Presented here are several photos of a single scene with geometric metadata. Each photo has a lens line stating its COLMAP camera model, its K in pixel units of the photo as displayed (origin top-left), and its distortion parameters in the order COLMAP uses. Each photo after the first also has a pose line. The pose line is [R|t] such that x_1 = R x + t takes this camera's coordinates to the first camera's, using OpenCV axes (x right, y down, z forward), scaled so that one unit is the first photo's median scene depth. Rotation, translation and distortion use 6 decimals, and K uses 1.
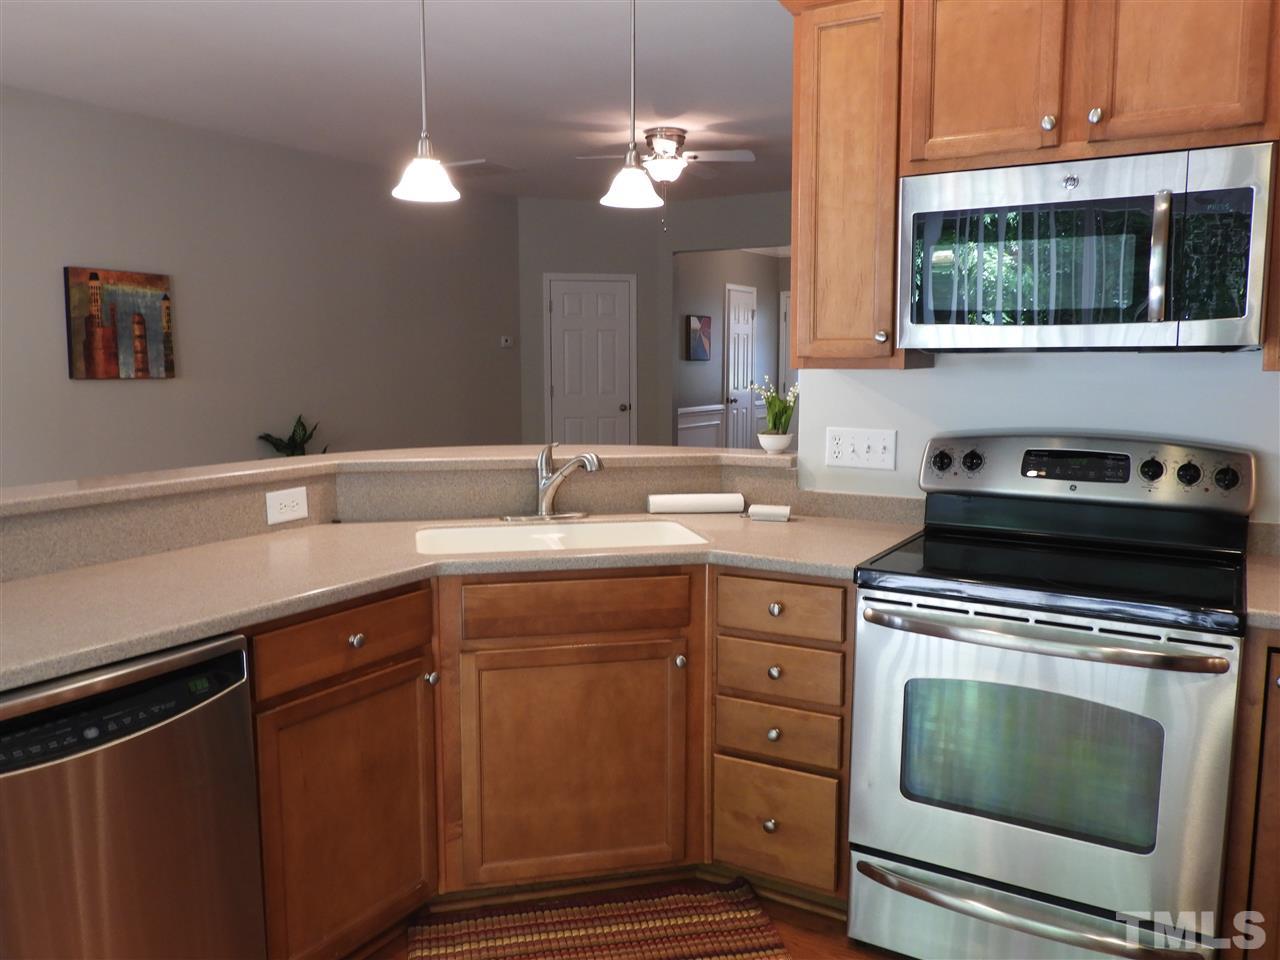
lens RADIAL K [[994.6, 0, 643.9], [0, 994.6, 477.1], [0, 0, 1]] dist [-0.001979, -0.005072]
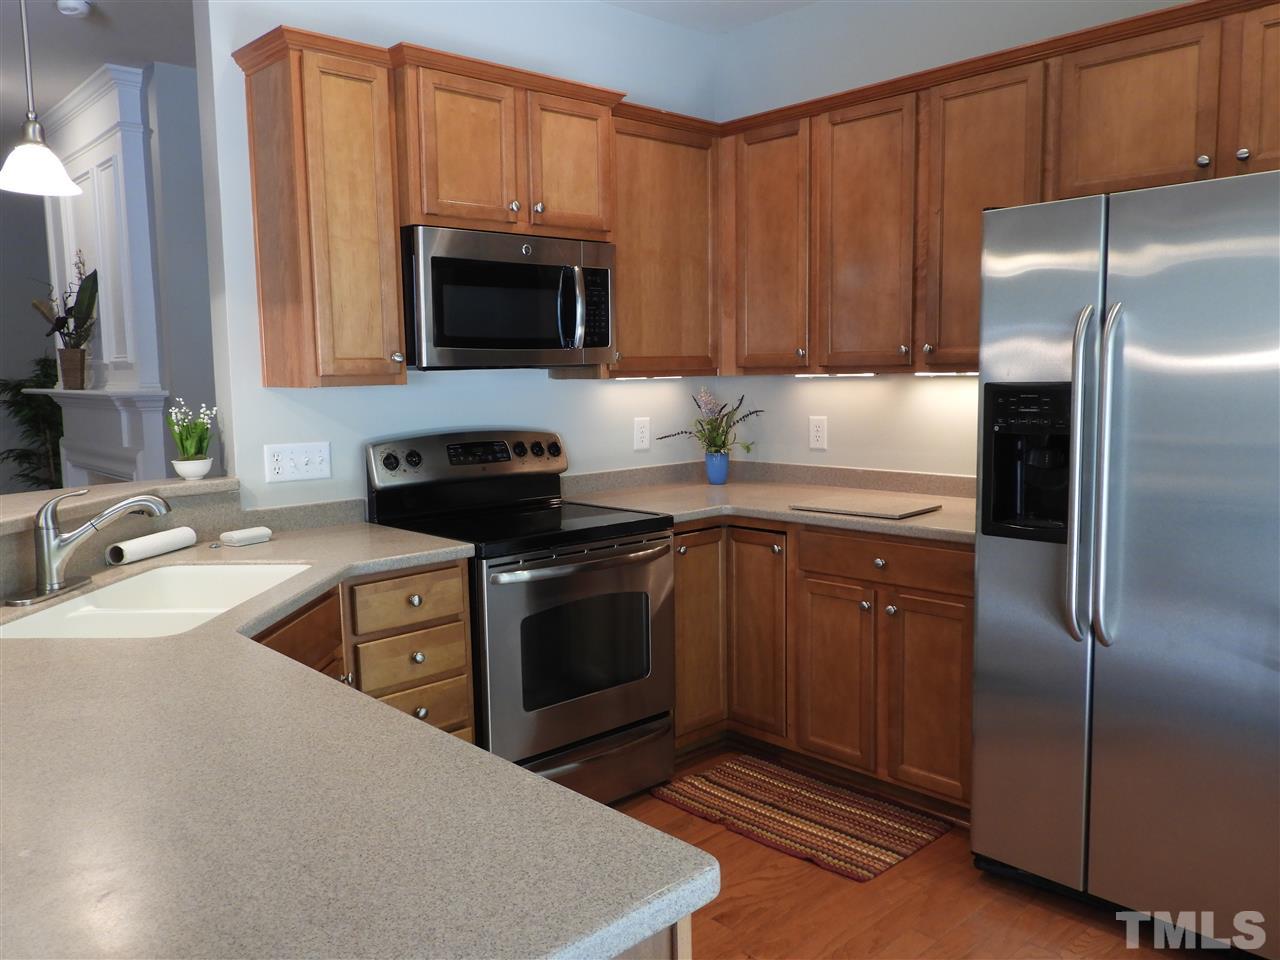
lens RADIAL K [[994.6, 0, 634.5], [0, 994.6, 478.6], [0, 0, 1]] dist [-0.001979, -0.005072]
pose [[0.286002, -0.108758, 0.952037, -0.680829], [0.130497, 0.988702, 0.073744, -0.042123], [-0.949302, 0.103147, 0.296963, 0.341241]]
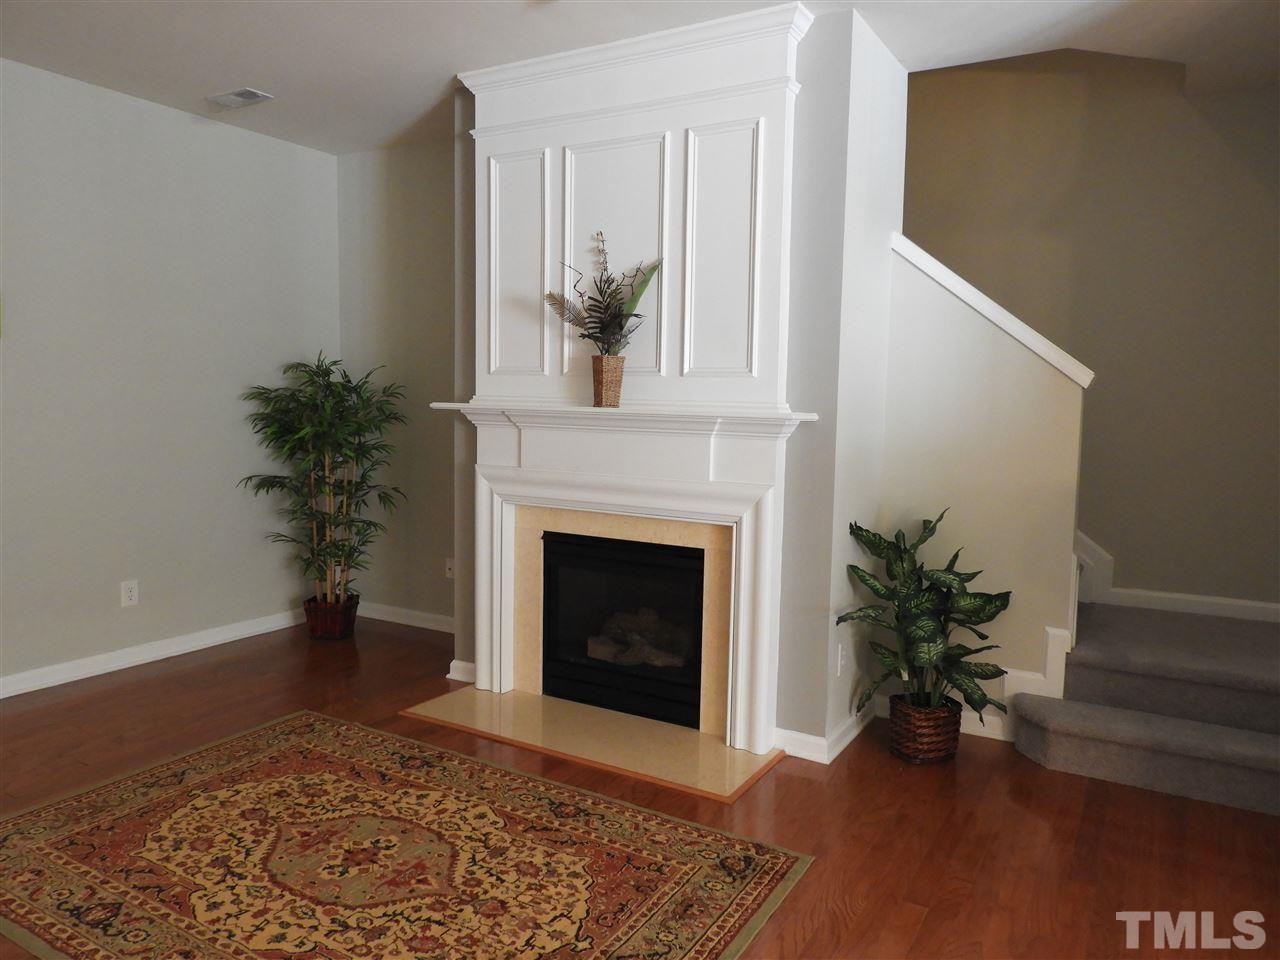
lens RADIAL K [[903.8, 0, 641.9], [0, 903.8, 482.4], [0, 0, 1]] dist [-0.001327, 0.005331]
pose [[-0.010507, -0.094795, 0.995441, -0.543686], [0.100547, 0.990351, 0.095371, -0.208093], [-0.994877, 0.101091, -0.000875, 1.739571]]
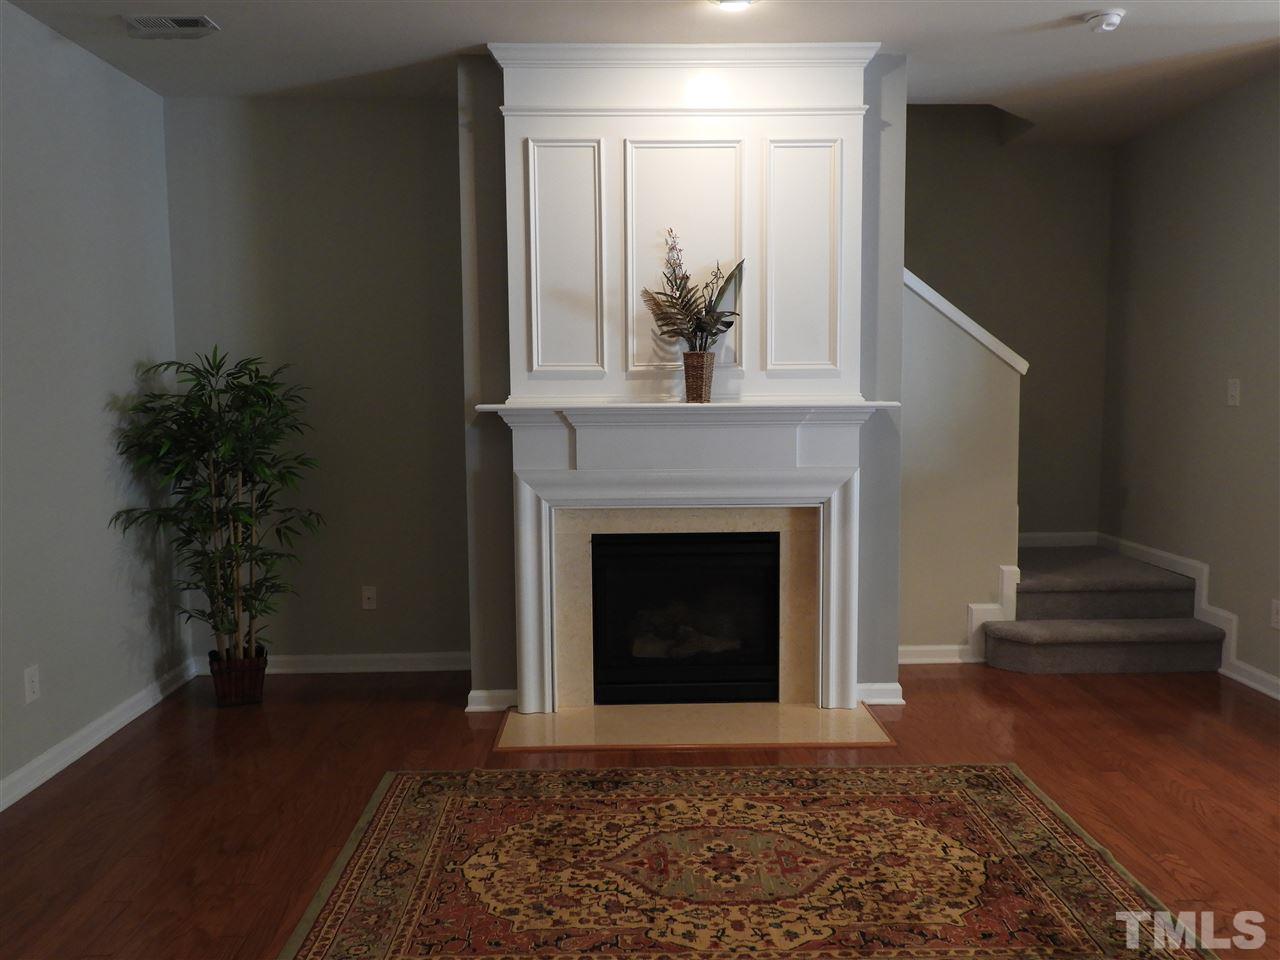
lens RADIAL K [[994.6, 0, 642.4], [0, 994.6, 481.9], [0, 0, 1]] dist [-0.001979, -0.005072]
pose [[-0.534580, -0.076541, 0.841645, -0.433068], [0.109916, 0.981134, 0.159041, -0.318955], [-0.837940, 0.177531, -0.516082, 2.585433]]
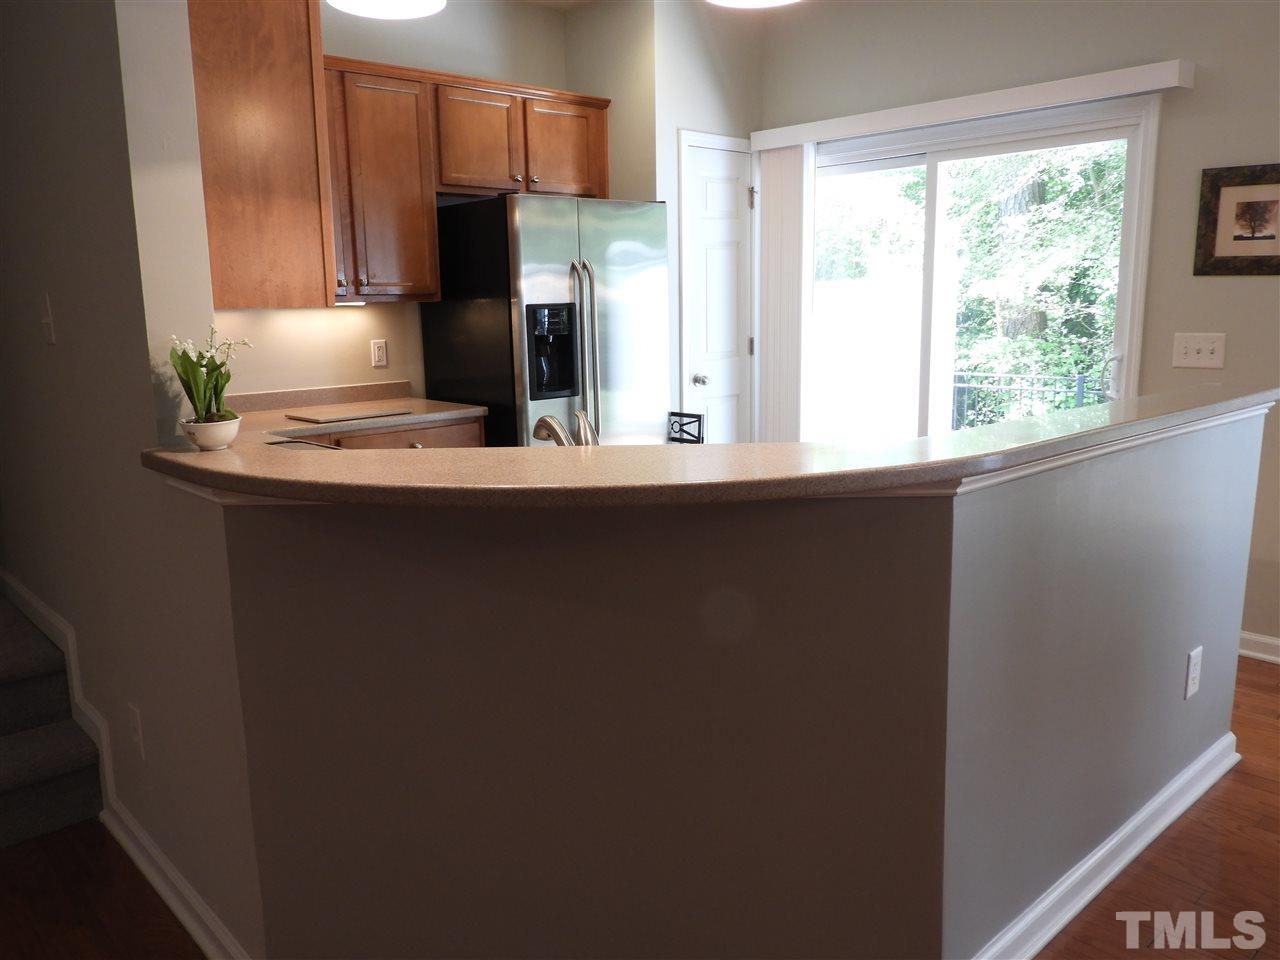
lens RADIAL K [[994.6, 0, 642.8], [0, 994.6, 483.1], [0, 0, 1]] dist [-0.001979, -0.005072]
pose [[-0.958511, -0.034314, 0.282982, -0.319864], [0.052596, 0.954395, 0.293879, -0.187831], [-0.280161, 0.296570, -0.912993, 1.598748]]
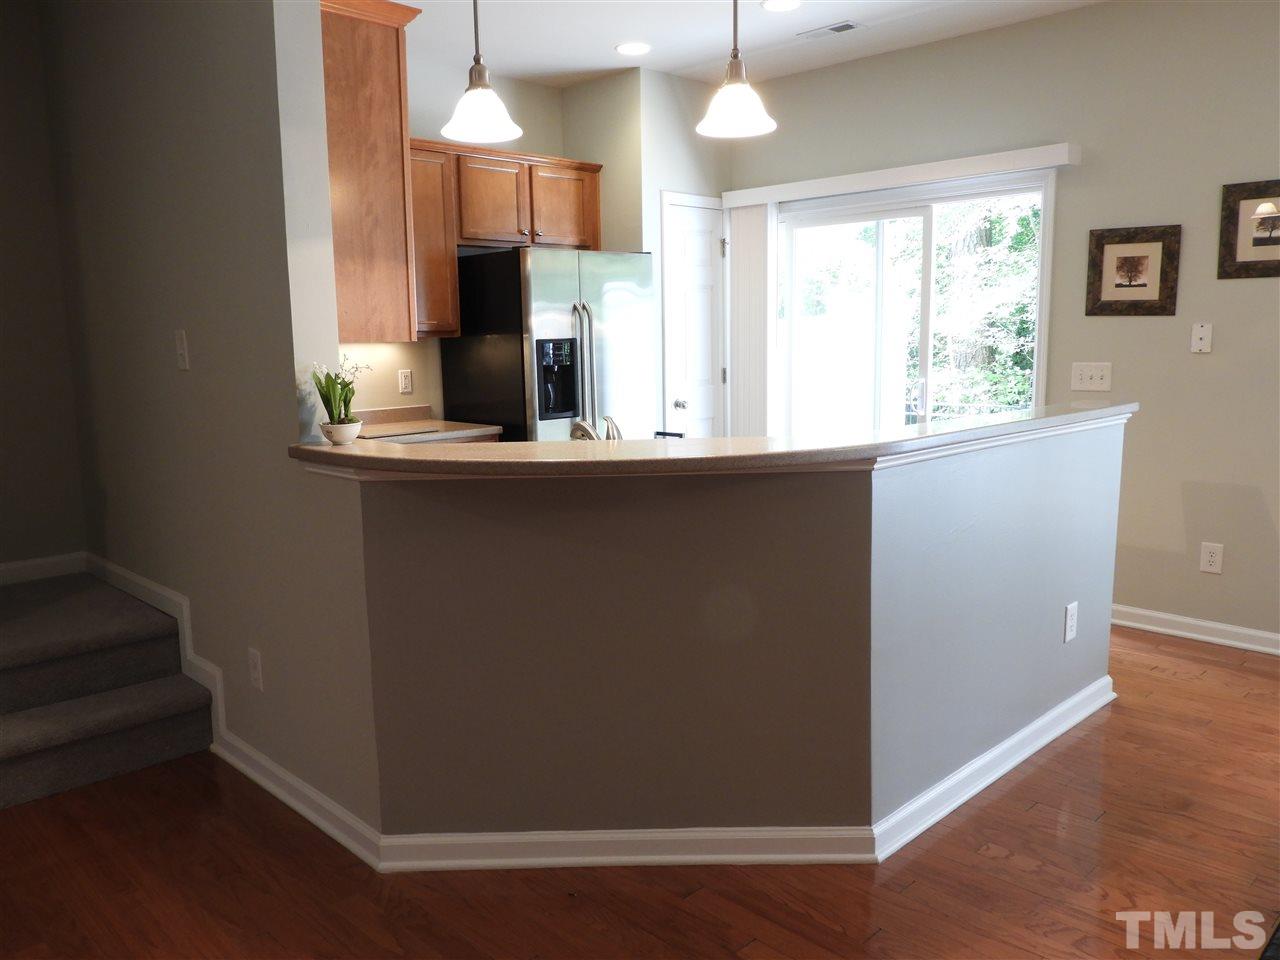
lens RADIAL K [[994.6, 0, 643.6], [0, 994.6, 481.8], [0, 0, 1]] dist [-0.001979, -0.005072]
pose [[-0.967377, -0.019524, 0.252588, -0.355618], [0.048844, 0.963946, 0.261576, -0.221483], [-0.248588, 0.265380, -0.931546, 1.857387]]
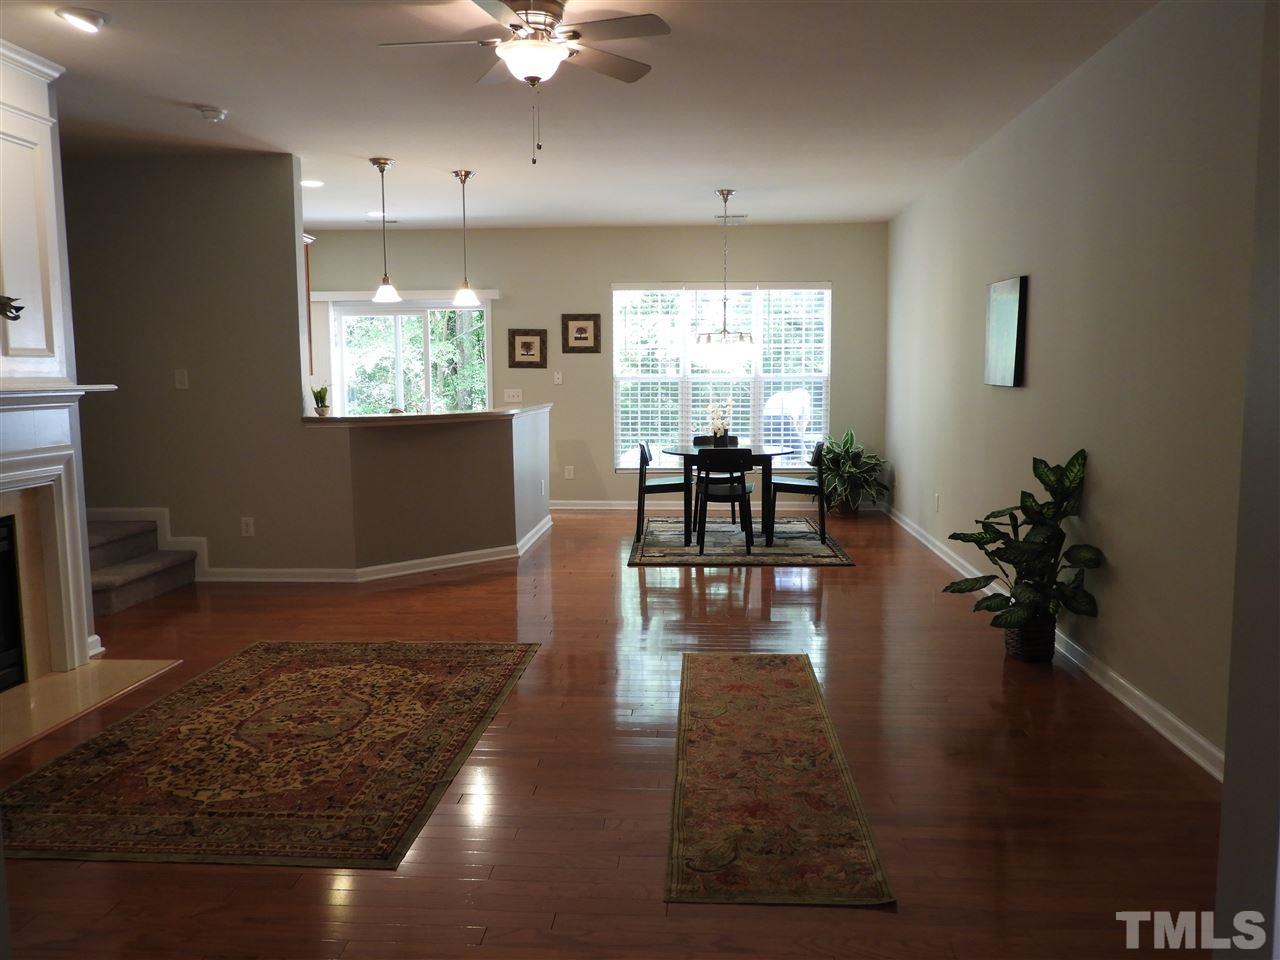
lens RADIAL K [[994.6, 0, 642.1], [0, 994.6, 485.5], [0, 0, 1]] dist [-0.001979, -0.005072]
pose [[-0.889650, 0.060938, -0.452559, 0.531326], [-0.044814, 0.974621, 0.219330, -0.404230], [0.454439, 0.215408, -0.864341, 3.388679]]
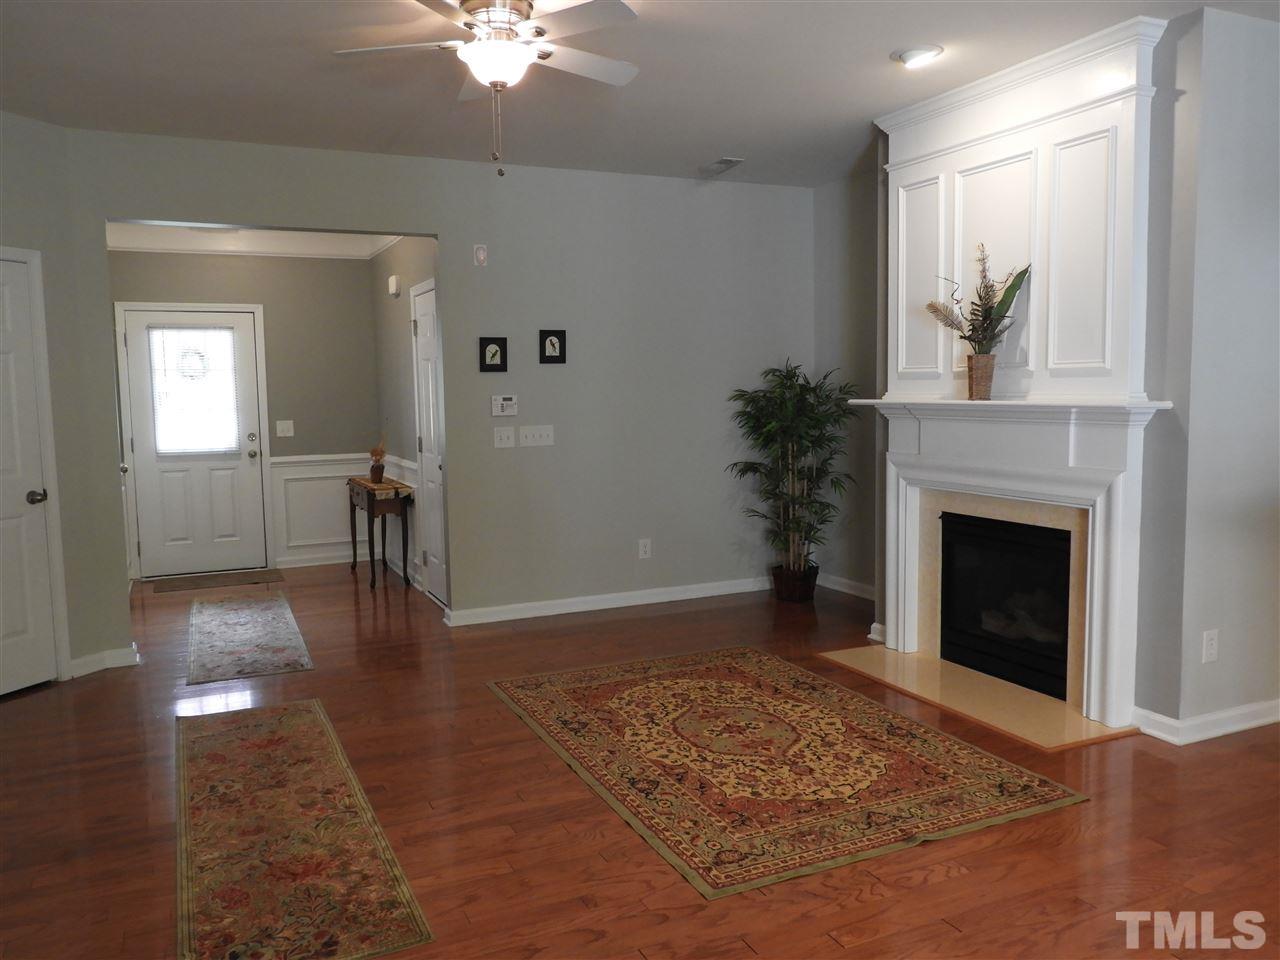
lens RADIAL K [[994.6, 0, 642.3], [0, 994.6, 479.2], [0, 0, 1]] dist [-0.001979, -0.005072]
pose [[0.560277, -0.084122, 0.824023, -0.866353], [0.114571, 0.993137, 0.023487, -0.171310], [-0.820344, 0.081250, 0.566070, 1.340977]]
